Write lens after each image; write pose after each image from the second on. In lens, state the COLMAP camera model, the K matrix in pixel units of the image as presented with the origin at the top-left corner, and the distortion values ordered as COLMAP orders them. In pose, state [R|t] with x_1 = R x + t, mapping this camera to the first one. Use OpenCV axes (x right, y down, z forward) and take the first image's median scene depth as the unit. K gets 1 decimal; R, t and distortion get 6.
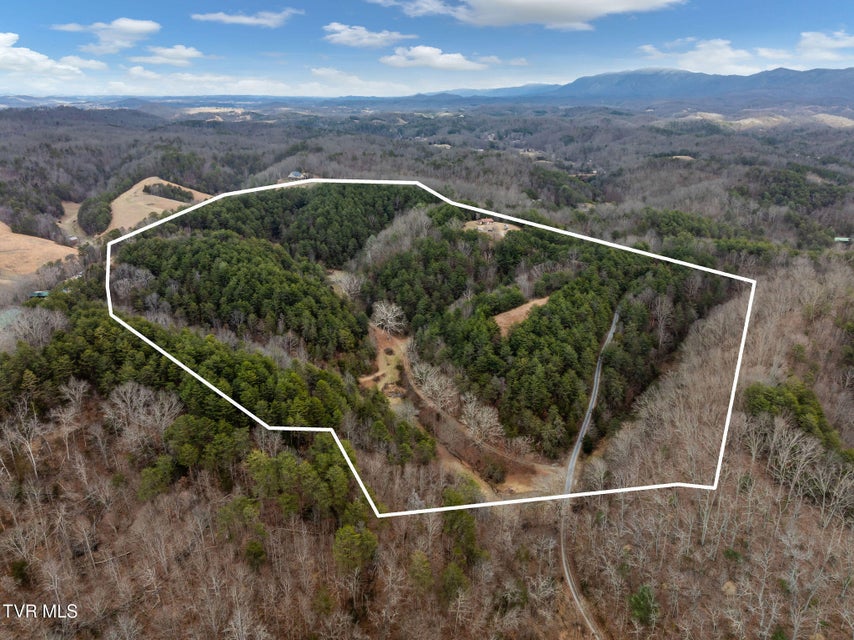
lens RADIAL K [[595.2, 0, 432.8], [0, 595.2, 313.6], [0, 0, 1]] dist [-0.047729, 0.005330]
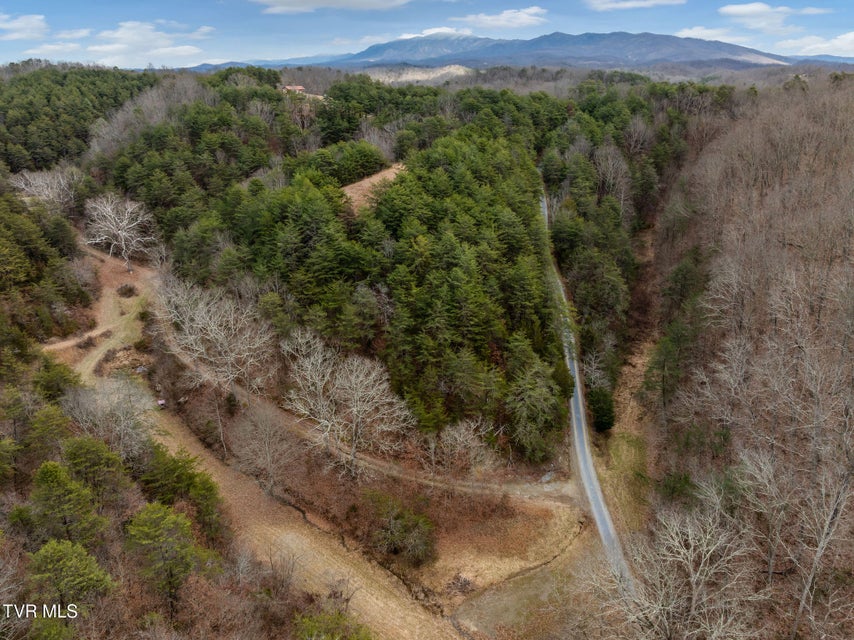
lens RADIAL K [[595.2, 0, 432.8], [0, 595.2, 313.6], [0, 0, 1]] dist [-0.047729, 0.005330]
pose [[0.948769, -0.121212, 0.291795, 0.025629], [0.108813, 0.992344, 0.058415, 0.090716], [-0.296642, -0.023671, 0.954695, 0.508299]]
